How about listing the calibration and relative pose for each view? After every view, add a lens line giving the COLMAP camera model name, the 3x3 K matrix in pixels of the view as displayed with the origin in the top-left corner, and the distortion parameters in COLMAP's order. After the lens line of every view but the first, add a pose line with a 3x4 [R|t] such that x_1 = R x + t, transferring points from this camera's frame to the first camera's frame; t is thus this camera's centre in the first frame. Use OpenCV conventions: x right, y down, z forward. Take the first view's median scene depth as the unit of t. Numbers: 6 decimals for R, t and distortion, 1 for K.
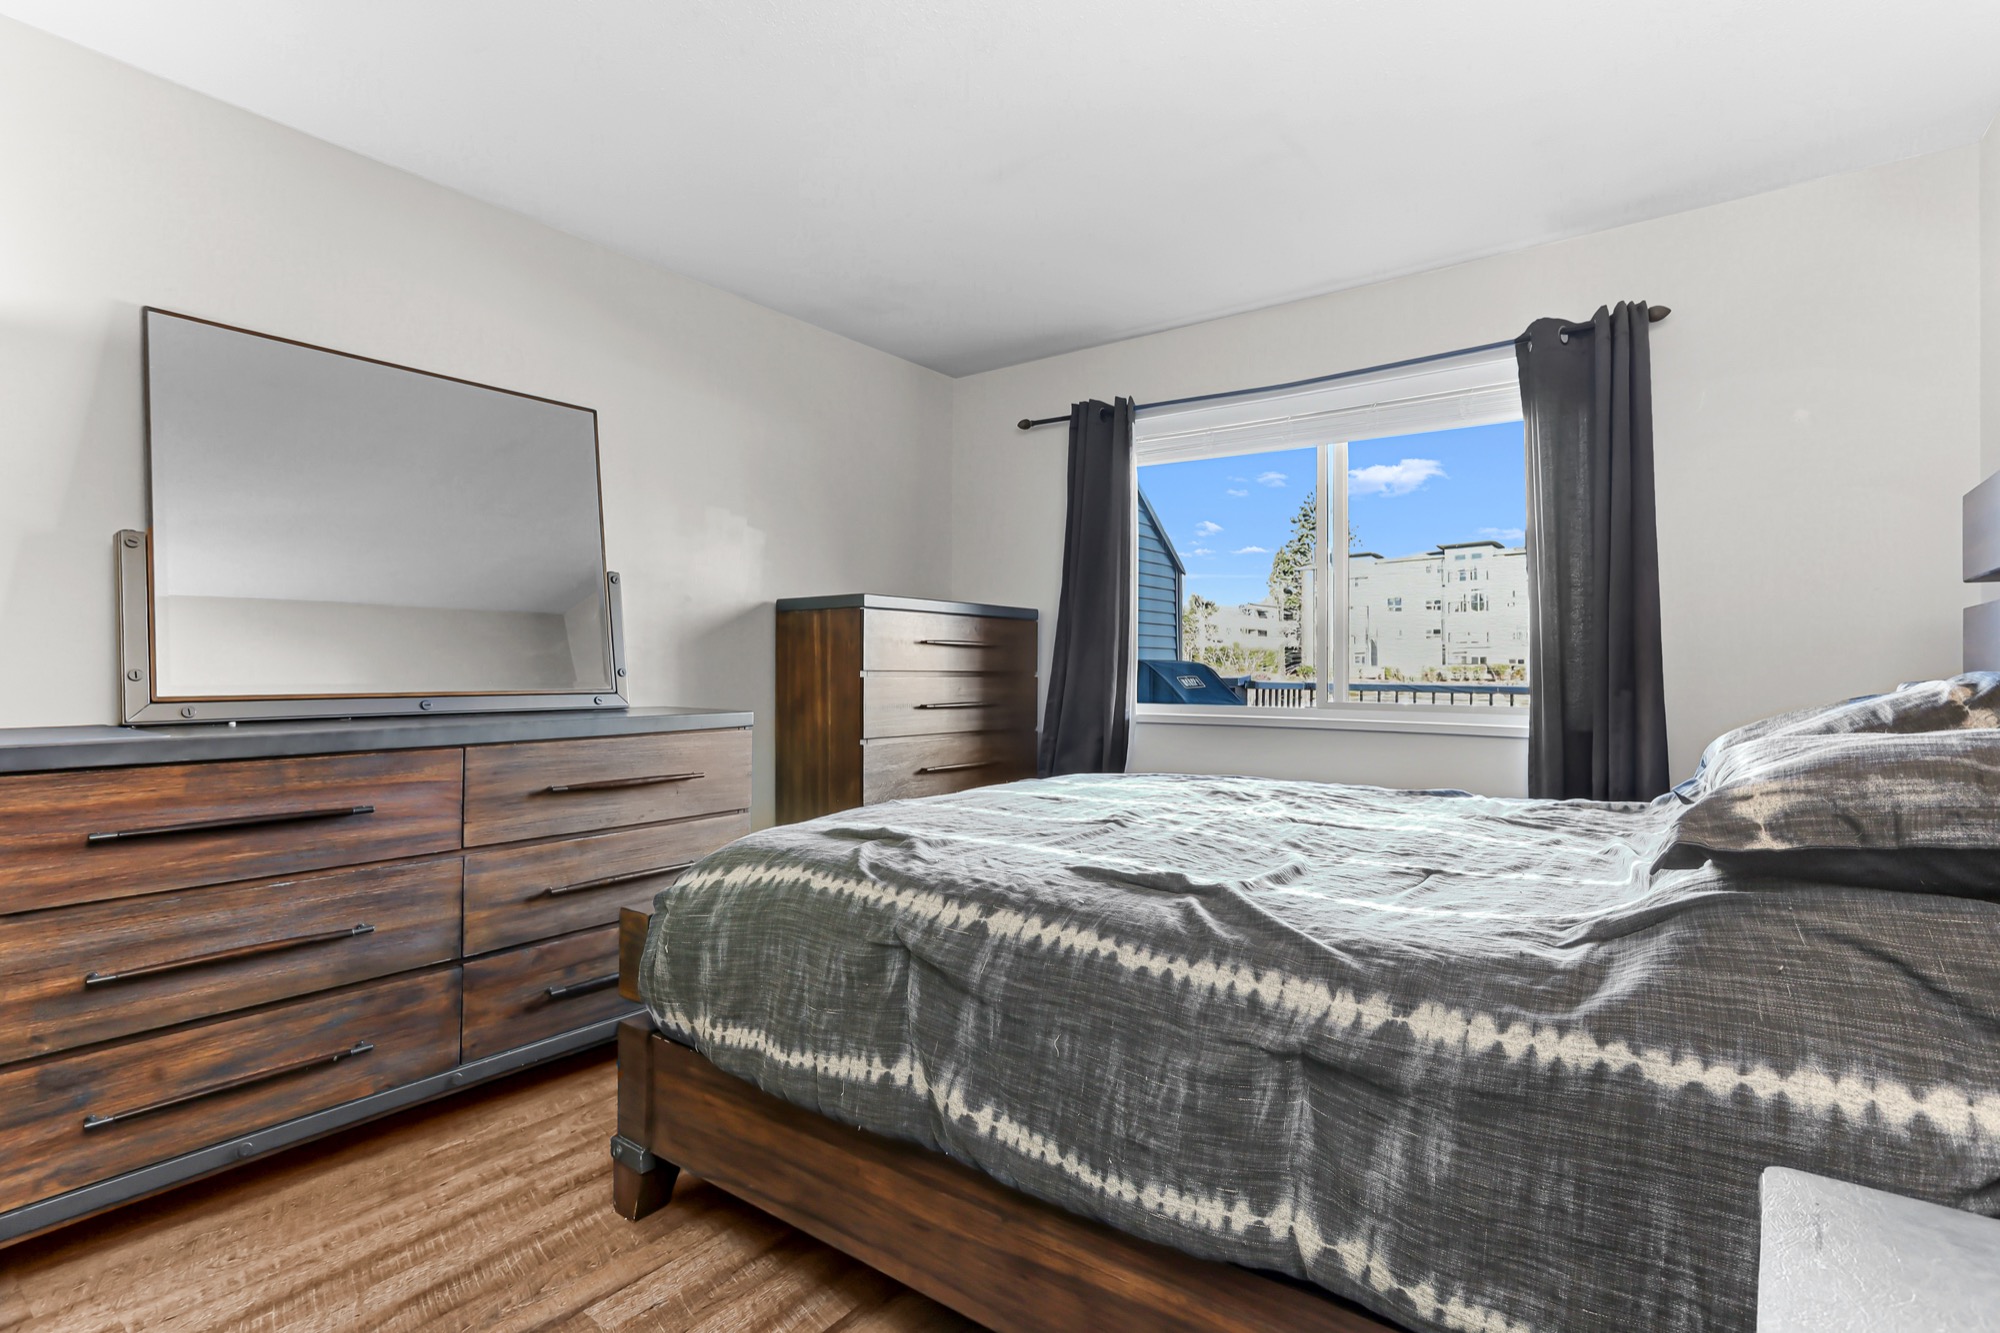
lens RADIAL K [[927.3, 0, 1010.0], [0, 927.3, 662.6], [0, 0, 1]] dist [-0.031689, 0.020093]
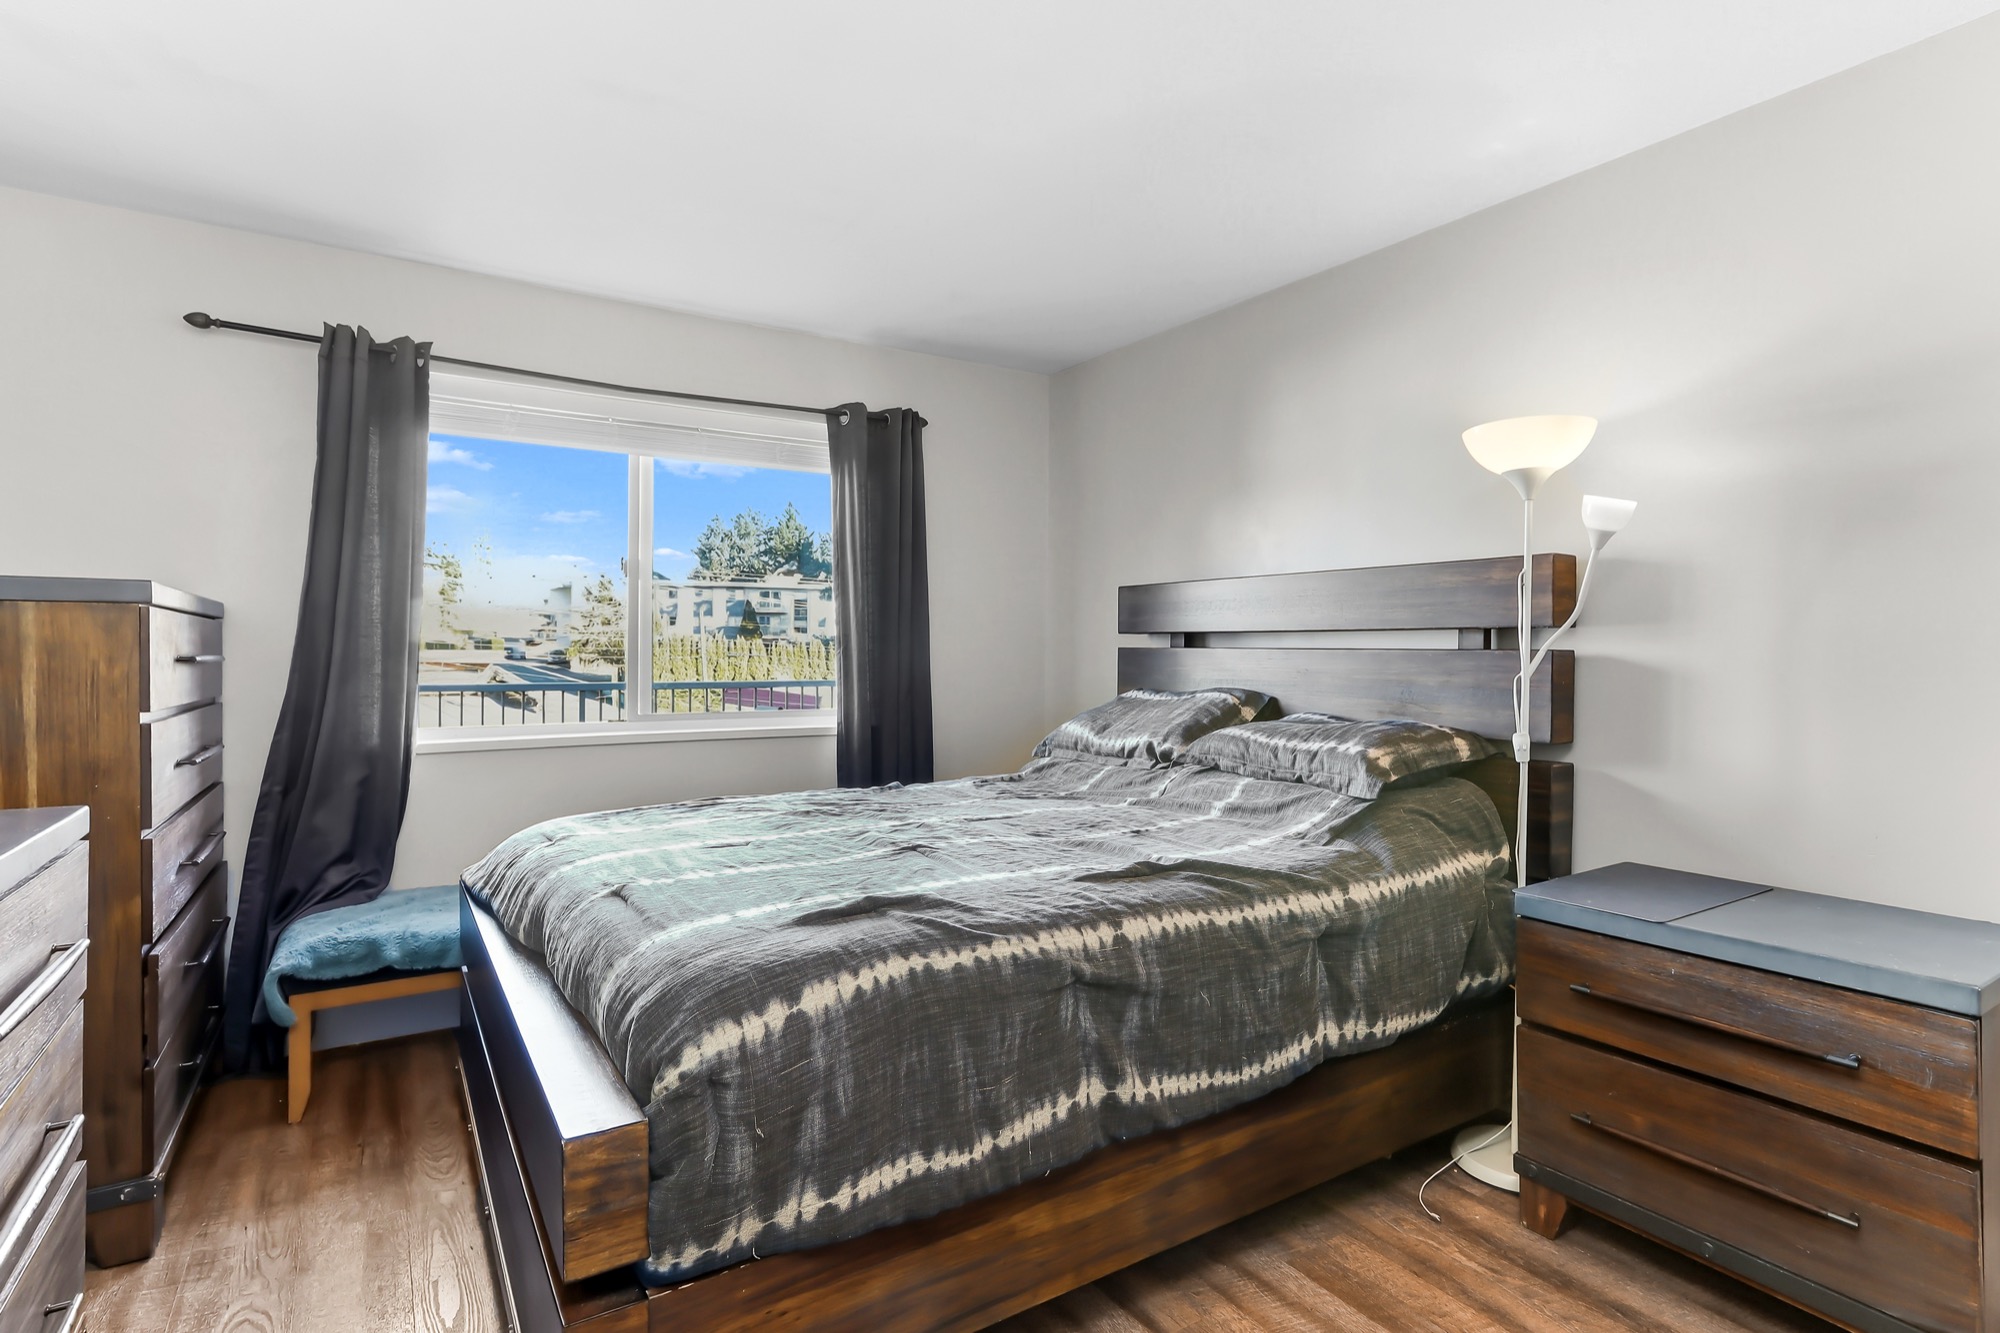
lens RADIAL K [[973.9, 0, 1002.3], [0, 973.9, 634.5], [0, 0, 1]] dist [-0.033868, 0.026292]
pose [[0.381623, 0.012271, 0.924237, -1.270852], [-0.006704, 0.999922, -0.010508, -0.093496], [-0.924294, -0.002186, 0.381676, 0.675708]]
